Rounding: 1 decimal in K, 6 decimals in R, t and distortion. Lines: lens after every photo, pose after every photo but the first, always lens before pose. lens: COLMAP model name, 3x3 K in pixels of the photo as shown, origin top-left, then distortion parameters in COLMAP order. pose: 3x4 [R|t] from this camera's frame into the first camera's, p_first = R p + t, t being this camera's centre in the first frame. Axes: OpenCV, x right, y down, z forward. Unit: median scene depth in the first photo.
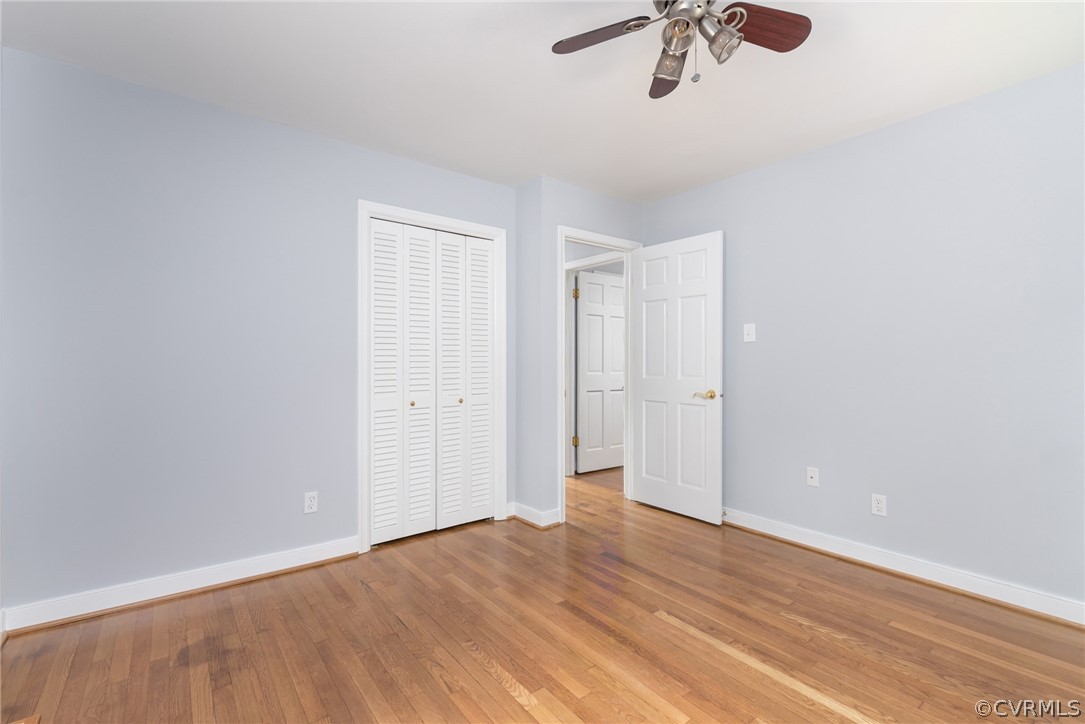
lens RADIAL K [[479.6, 0, 543.6], [0, 479.6, 360.2], [0, 0, 1]] dist [-0.001262, -0.000091]
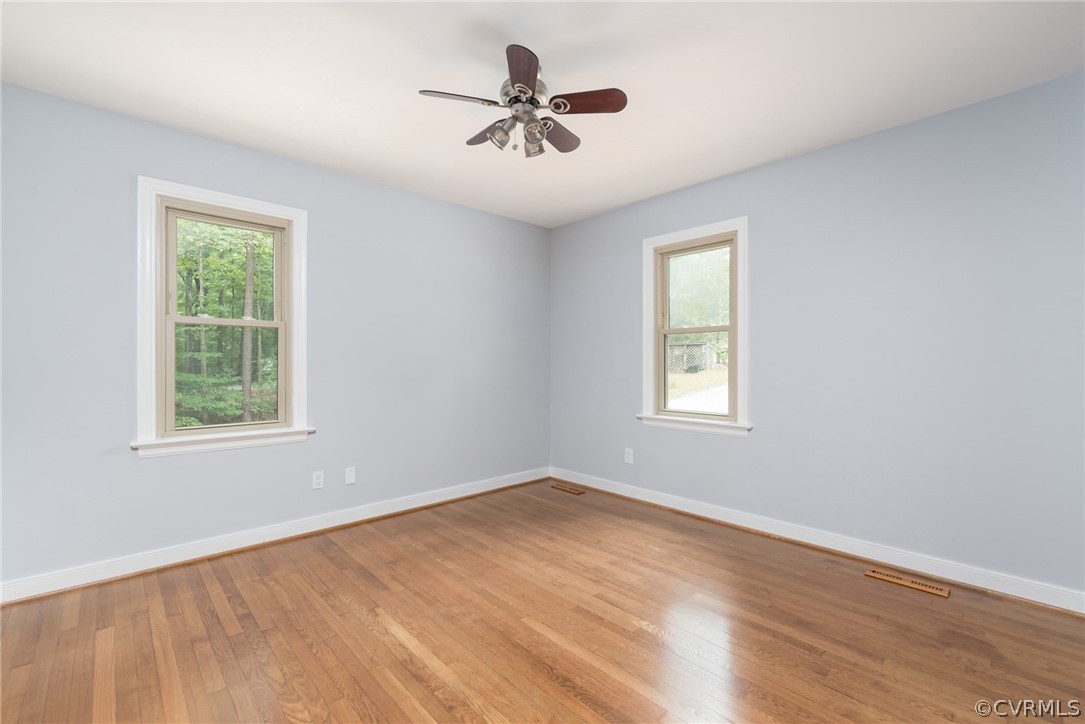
lens RADIAL K [[479.6, 0, 538.8], [0, 479.6, 362.8], [0, 0, 1]] dist [-0.001262, -0.000091]
pose [[-0.996988, -0.003138, -0.077489, 0.306422], [-0.002931, 0.999992, -0.002781, 0.006770], [0.077497, -0.002546, -0.996989, 2.019777]]
